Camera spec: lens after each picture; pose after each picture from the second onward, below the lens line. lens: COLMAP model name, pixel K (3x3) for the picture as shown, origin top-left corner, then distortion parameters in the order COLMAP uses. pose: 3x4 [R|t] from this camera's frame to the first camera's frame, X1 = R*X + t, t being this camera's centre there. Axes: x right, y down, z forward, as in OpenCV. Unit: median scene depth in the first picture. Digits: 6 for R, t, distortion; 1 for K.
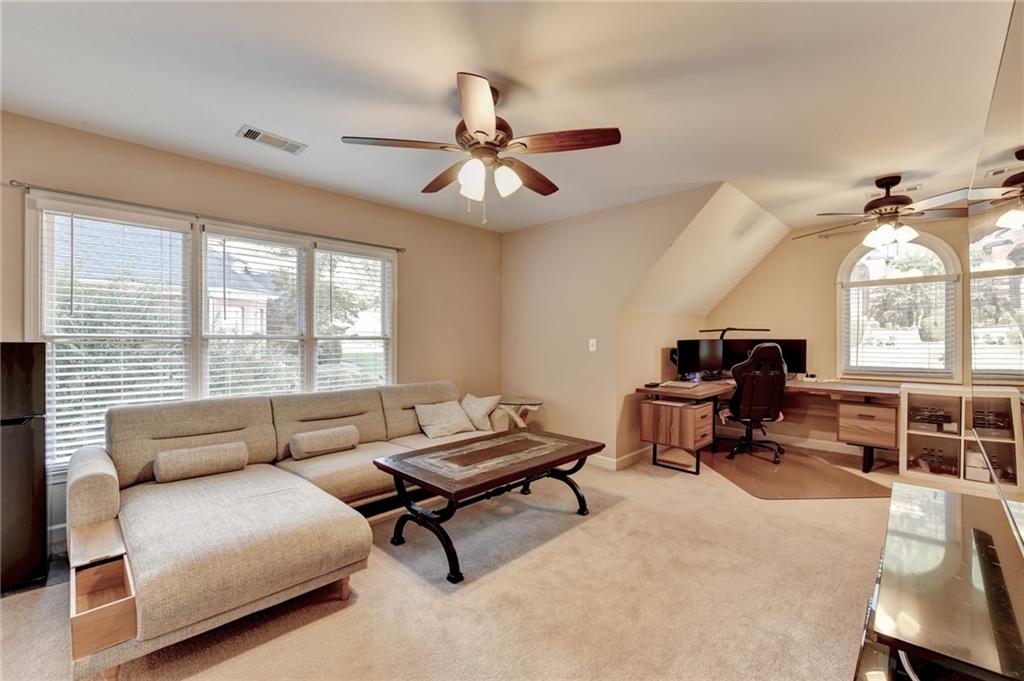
lens RADIAL K [[406.7, 0, 509.0], [0, 406.7, 343.3], [0, 0, 1]] dist [-0.007555, -0.000335]
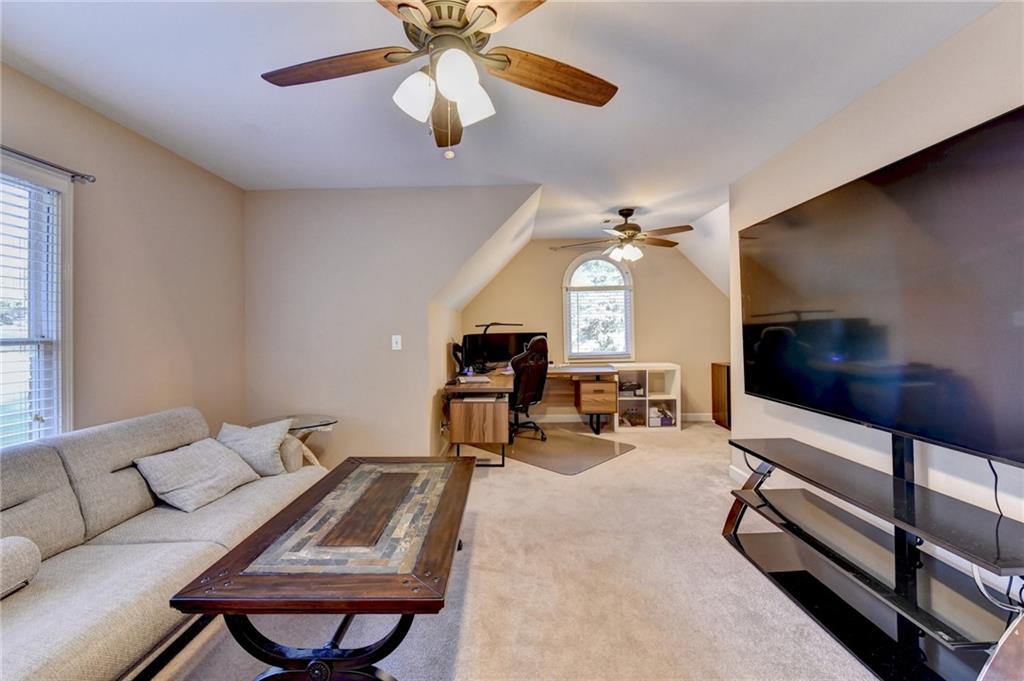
lens RADIAL K [[406.7, 0, 501.4], [0, 406.7, 331.5], [0, 0, 1]] dist [-0.007555, -0.000335]
pose [[0.742001, -0.012719, 0.670278, -0.233557], [0.025989, 0.999614, -0.009801, -0.005334], [-0.669895, 0.024692, 0.742045, 0.254014]]
